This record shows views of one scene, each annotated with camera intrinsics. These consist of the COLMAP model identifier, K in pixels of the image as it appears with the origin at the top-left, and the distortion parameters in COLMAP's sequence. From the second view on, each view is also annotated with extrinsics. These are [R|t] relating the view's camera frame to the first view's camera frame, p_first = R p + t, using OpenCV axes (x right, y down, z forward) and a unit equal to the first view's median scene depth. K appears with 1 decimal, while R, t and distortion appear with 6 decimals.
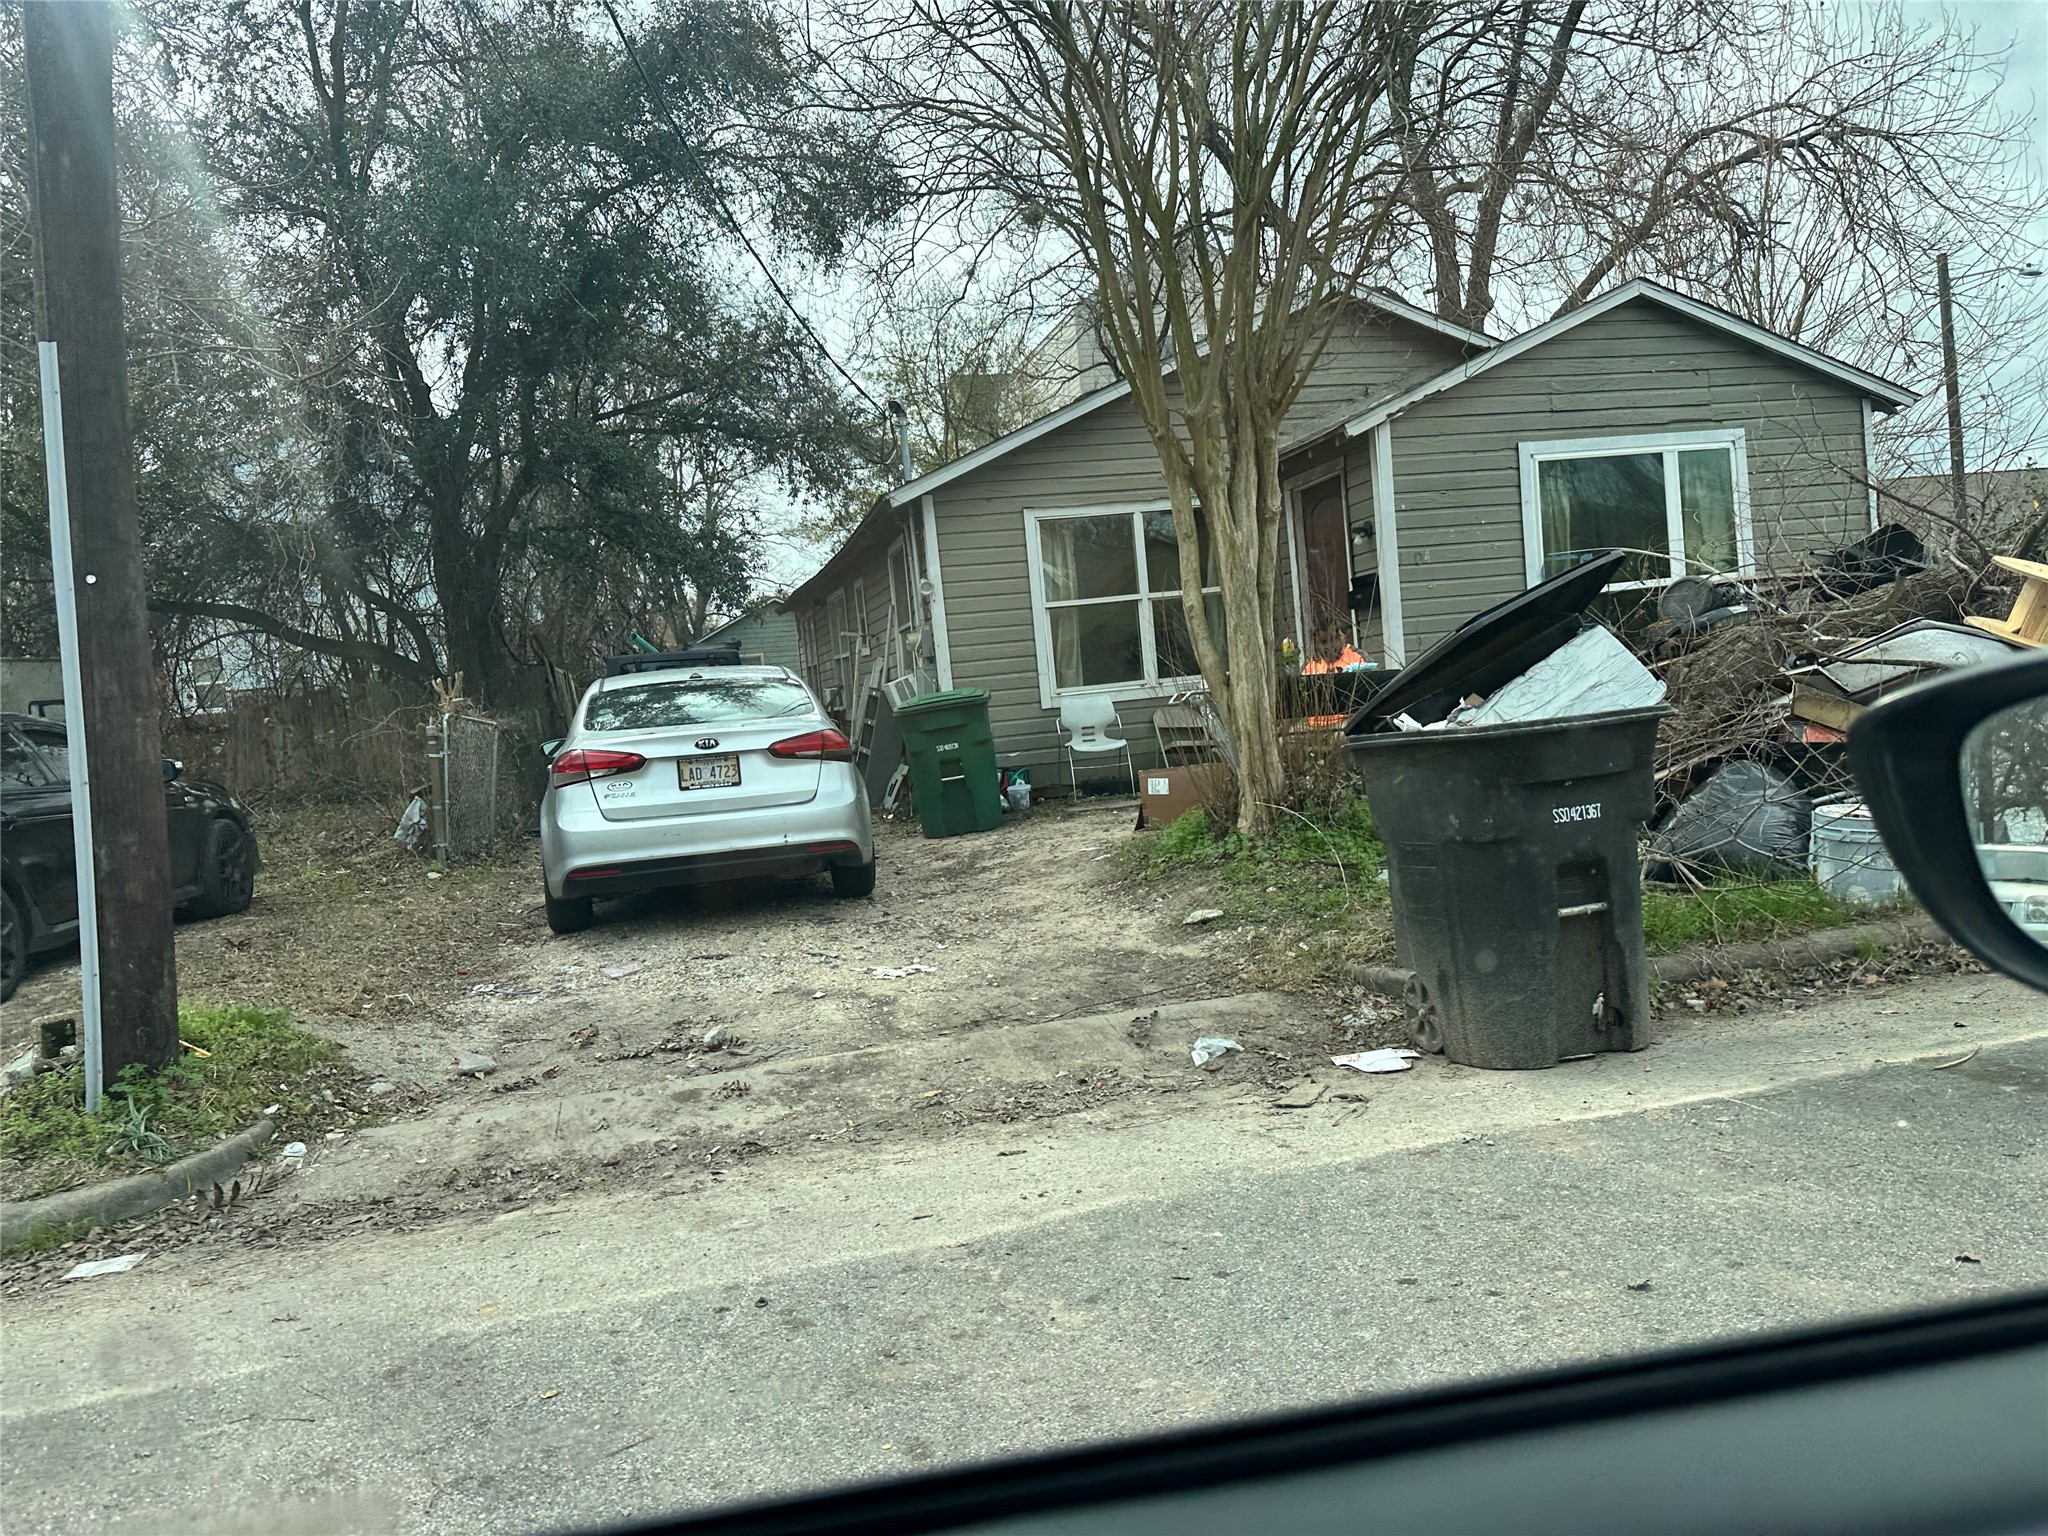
lens RADIAL K [[1438.0, 0, 1024.0], [0, 1438.0, 768.0], [0, 0, 1]] dist [0.068261, -0.113014]
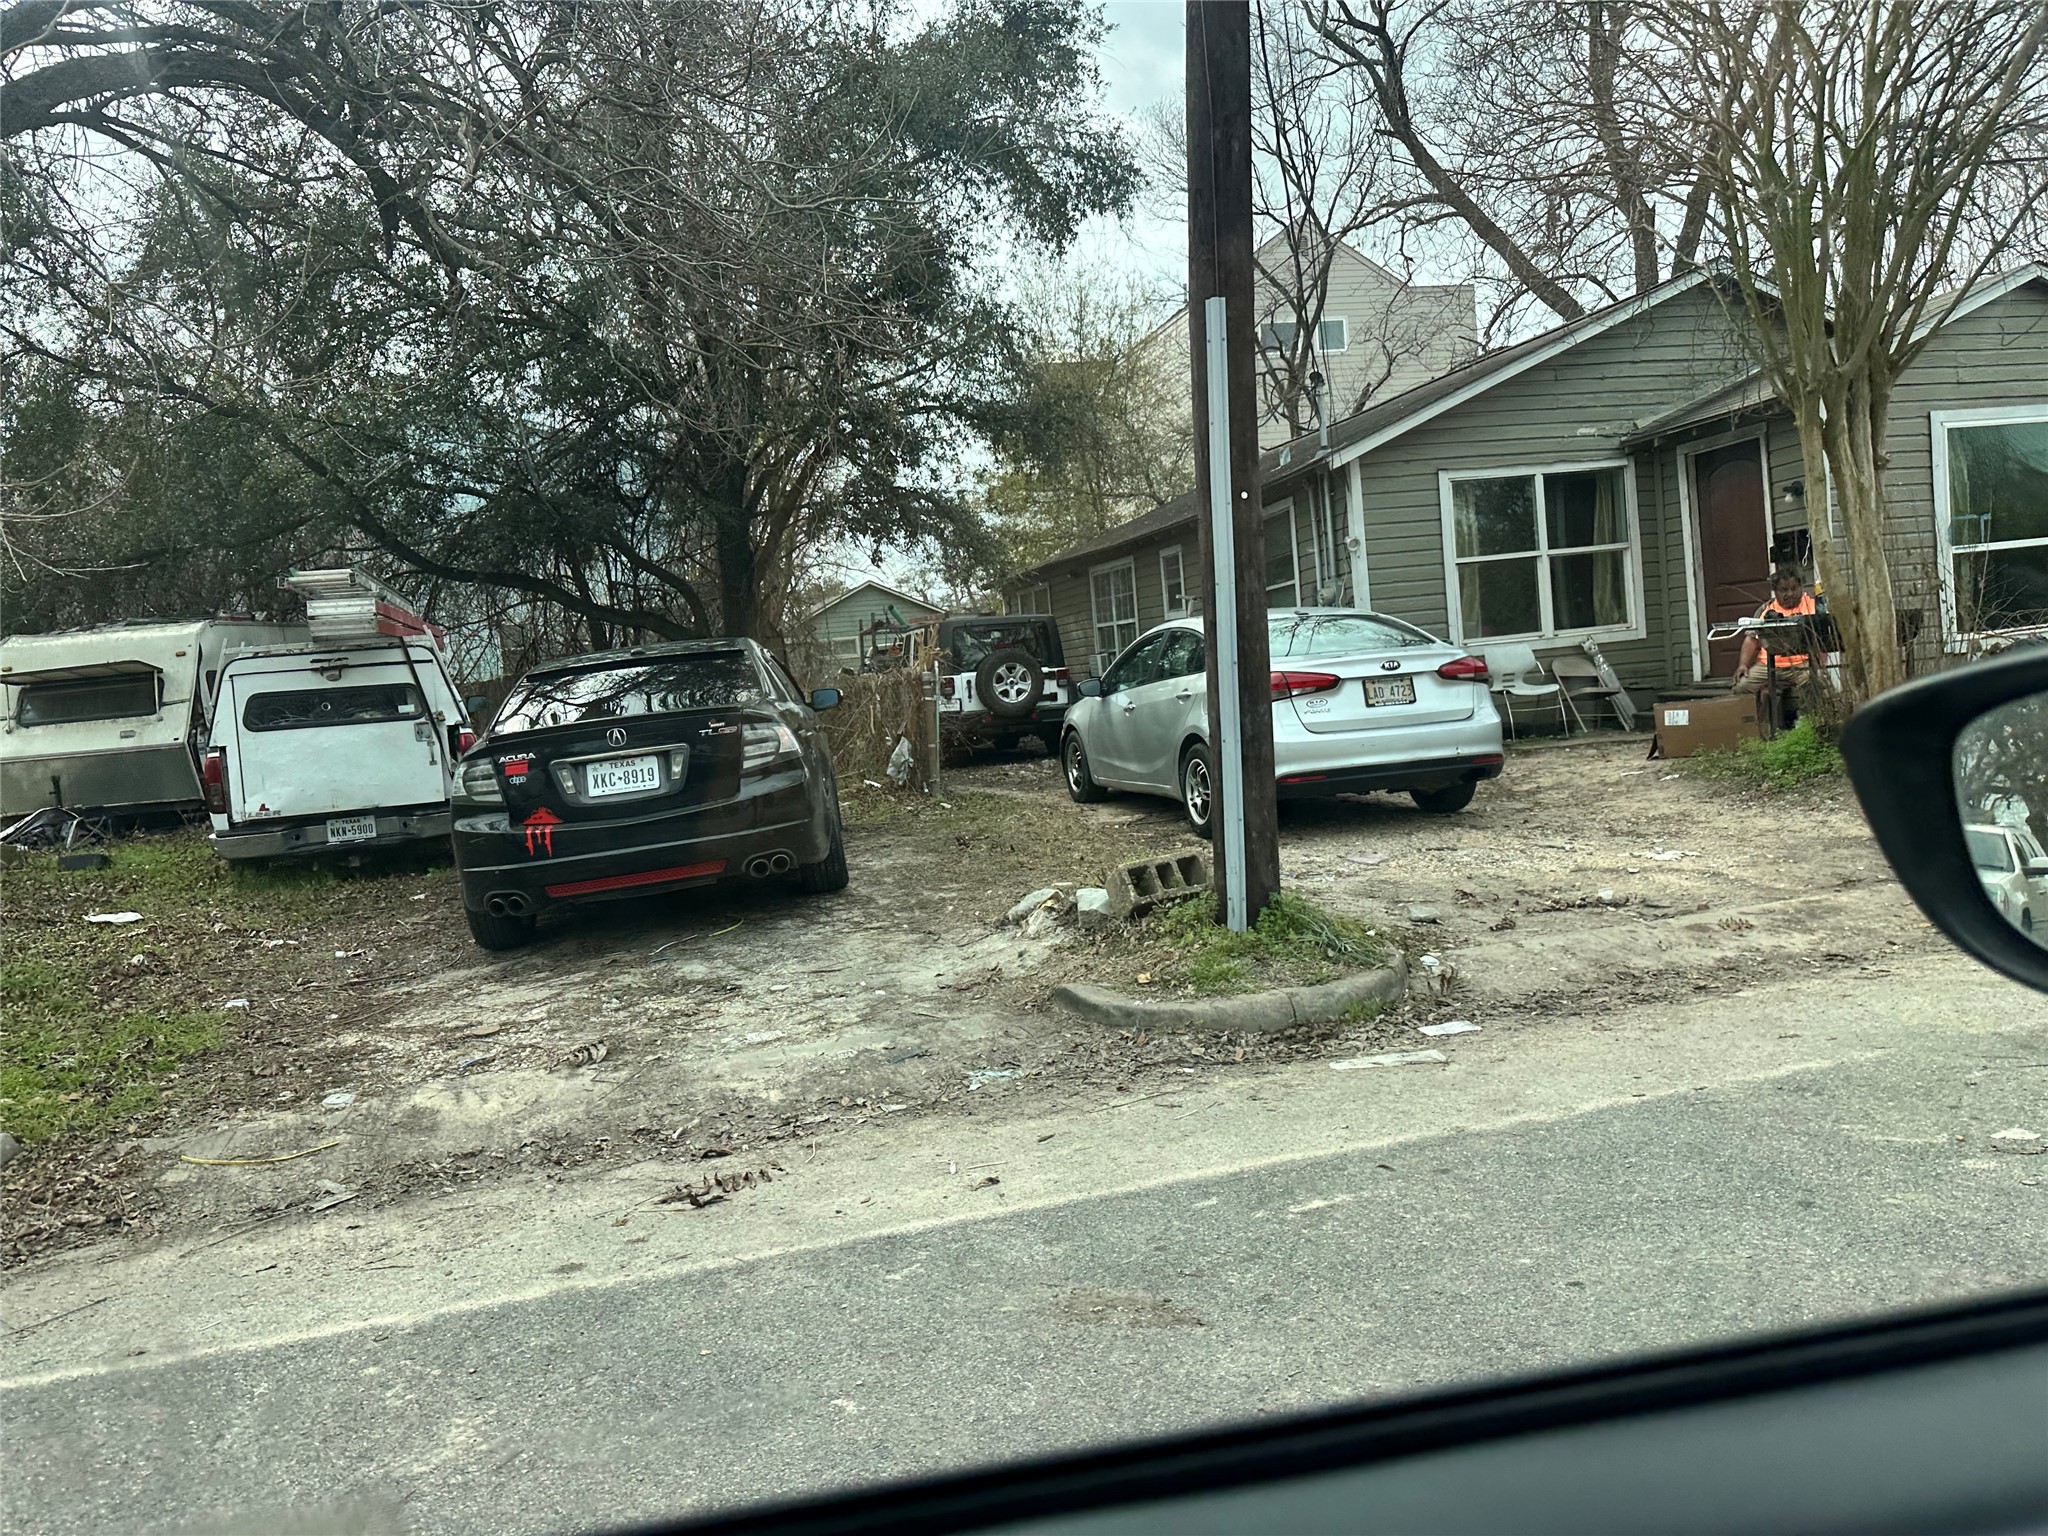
lens RADIAL K [[1436.5, 0, 1024.0], [0, 1436.5, 768.0], [0, 0, 1]] dist [-0.008508, -0.051149]
pose [[0.999893, -0.000368, -0.014643, -0.479533], [0.000474, 0.999974, 0.007225, 0.053663], [0.014640, -0.007231, 0.999867, -0.114103]]
